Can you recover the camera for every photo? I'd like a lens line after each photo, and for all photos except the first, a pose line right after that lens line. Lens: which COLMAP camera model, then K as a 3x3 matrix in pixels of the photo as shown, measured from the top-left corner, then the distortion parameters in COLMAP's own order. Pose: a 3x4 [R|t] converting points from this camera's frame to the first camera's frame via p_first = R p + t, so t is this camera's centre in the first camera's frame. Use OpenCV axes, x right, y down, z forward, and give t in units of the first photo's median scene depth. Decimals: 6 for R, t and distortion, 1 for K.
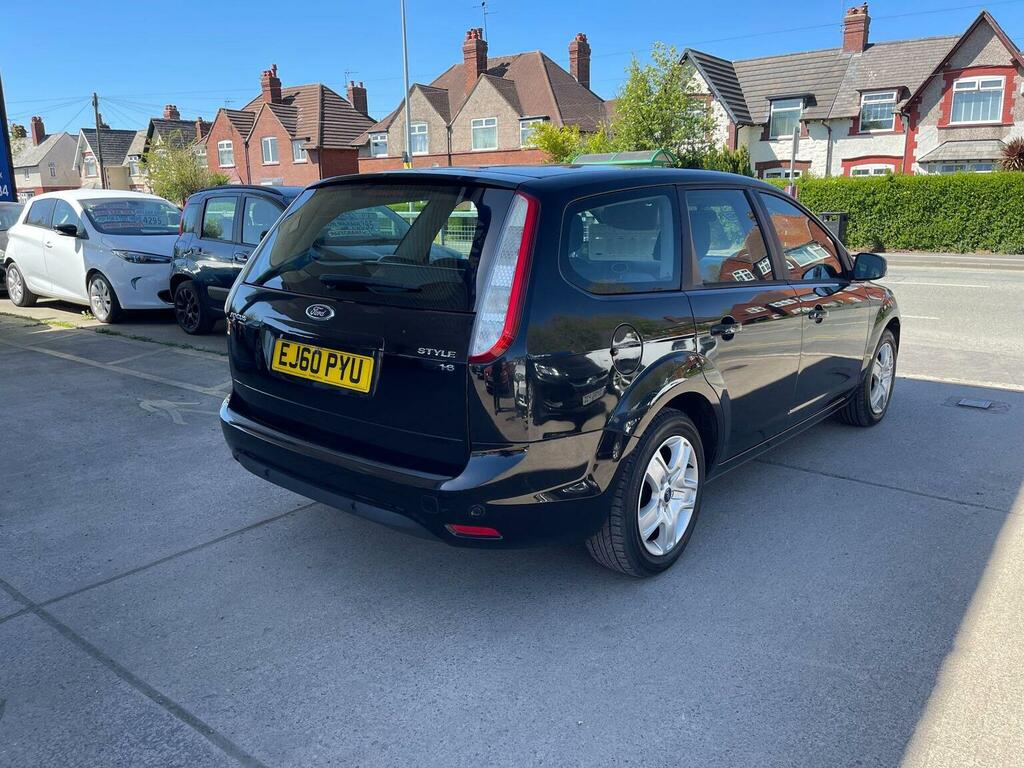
lens RADIAL K [[743.4, 0, 512.7], [0, 743.4, 365.0], [0, 0, 1]] dist [0.086372, -0.110994]
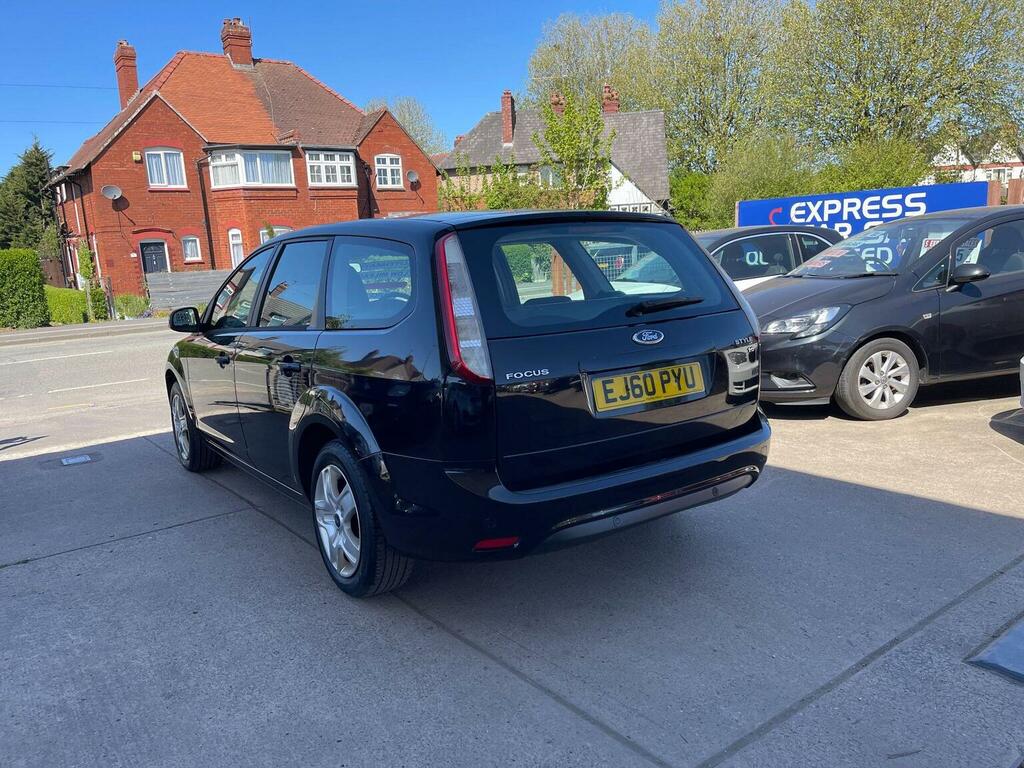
lens RADIAL K [[743.4, 0, 512.7], [0, 743.4, 365.0], [0, 0, 1]] dist [0.086372, -0.110994]
pose [[0.304464, -0.158390, 0.939263, -1.304491], [0.255244, 0.963582, 0.079753, -0.163757], [-0.917688, 0.215459, 0.333804, 0.822898]]
